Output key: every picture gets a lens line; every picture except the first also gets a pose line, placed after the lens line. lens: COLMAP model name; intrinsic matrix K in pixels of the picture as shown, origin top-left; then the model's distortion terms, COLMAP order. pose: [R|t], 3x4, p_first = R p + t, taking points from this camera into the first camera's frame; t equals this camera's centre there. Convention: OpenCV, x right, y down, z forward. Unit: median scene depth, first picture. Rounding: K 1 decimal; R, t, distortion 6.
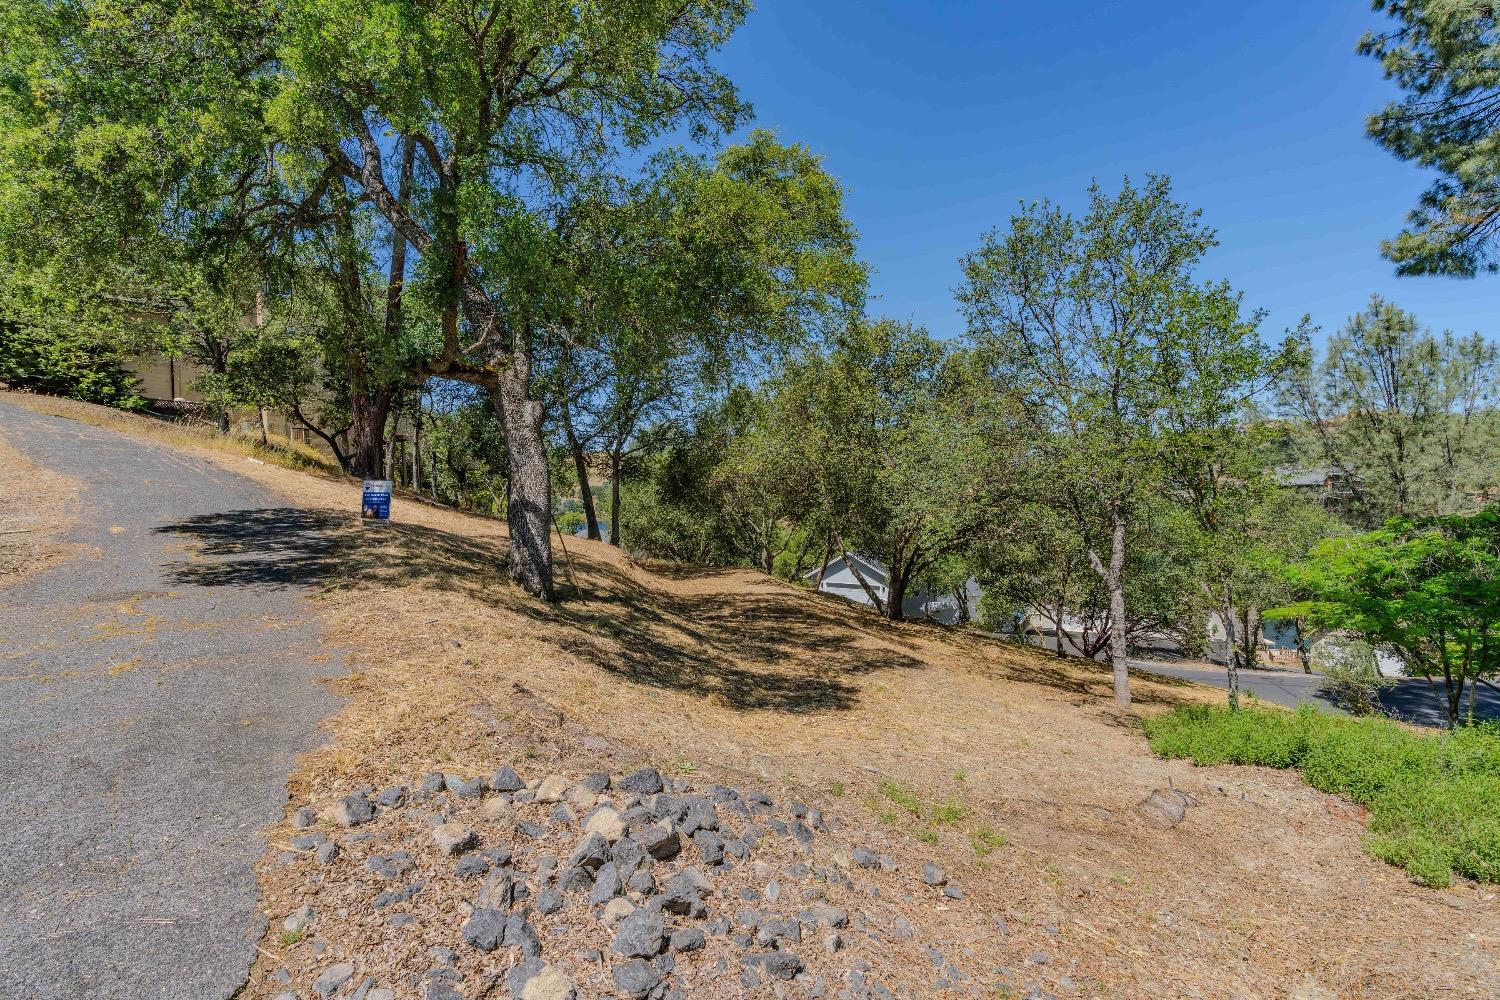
lens RADIAL K [[680.4, 0, 751.1], [0, 680.4, 501.0], [0, 0, 1]] dist [-0.003160, 0.002051]
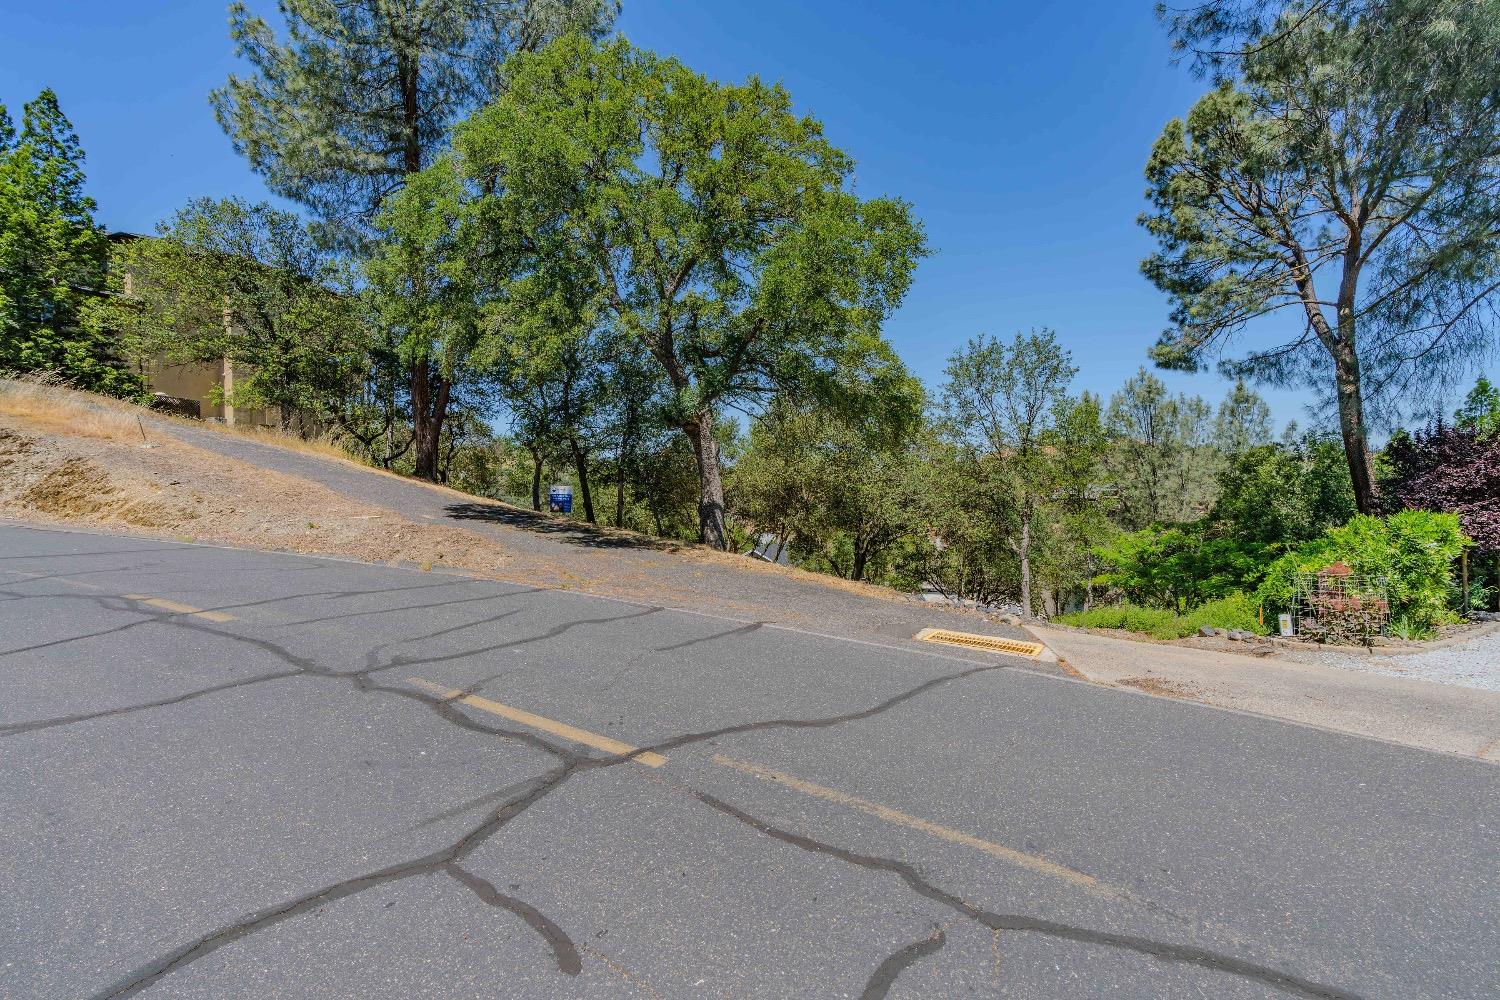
lens RADIAL K [[680.4, 0, 750.8], [0, 680.4, 500.0], [0, 0, 1]] dist [-0.003160, 0.002051]
pose [[0.972879, 0.020759, 0.230383, -0.312174], [-0.019555, 0.999781, -0.007510, 0.001822], [-0.230489, 0.002801, 0.973071, -0.308205]]
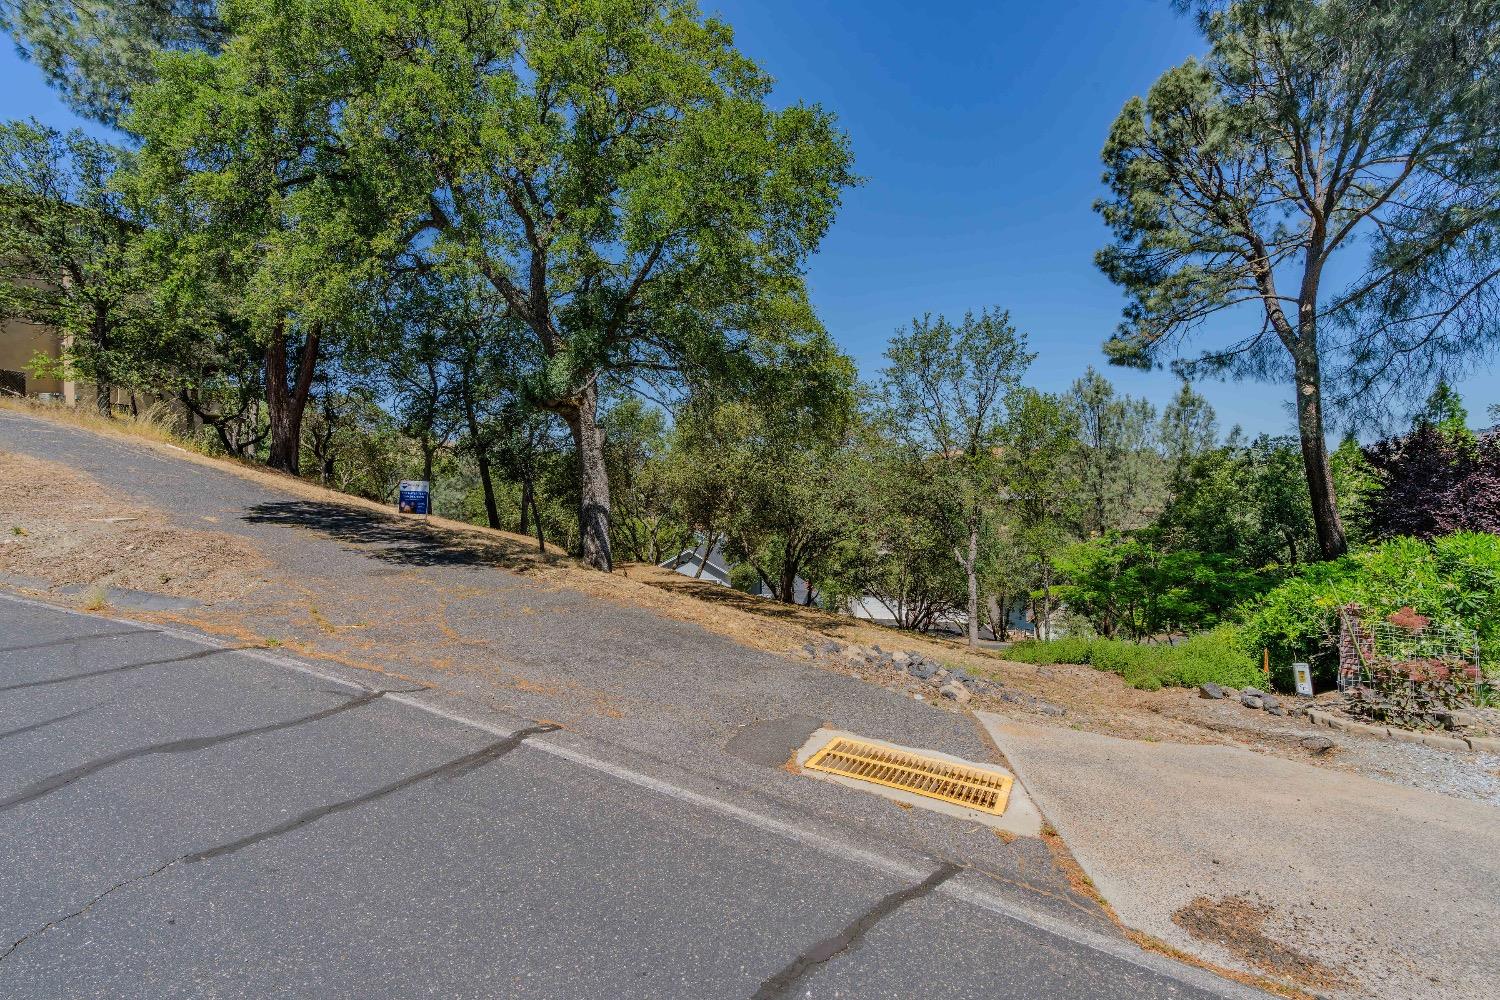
lens RADIAL K [[680.4, 0, 750.7], [0, 680.4, 498.9], [0, 0, 1]] dist [-0.003160, 0.002051]
pose [[0.953598, 0.033210, 0.299245, -0.221761], [-0.033056, 0.999438, -0.005580, -0.007498], [-0.299262, -0.004570, 0.954160, -0.173245]]
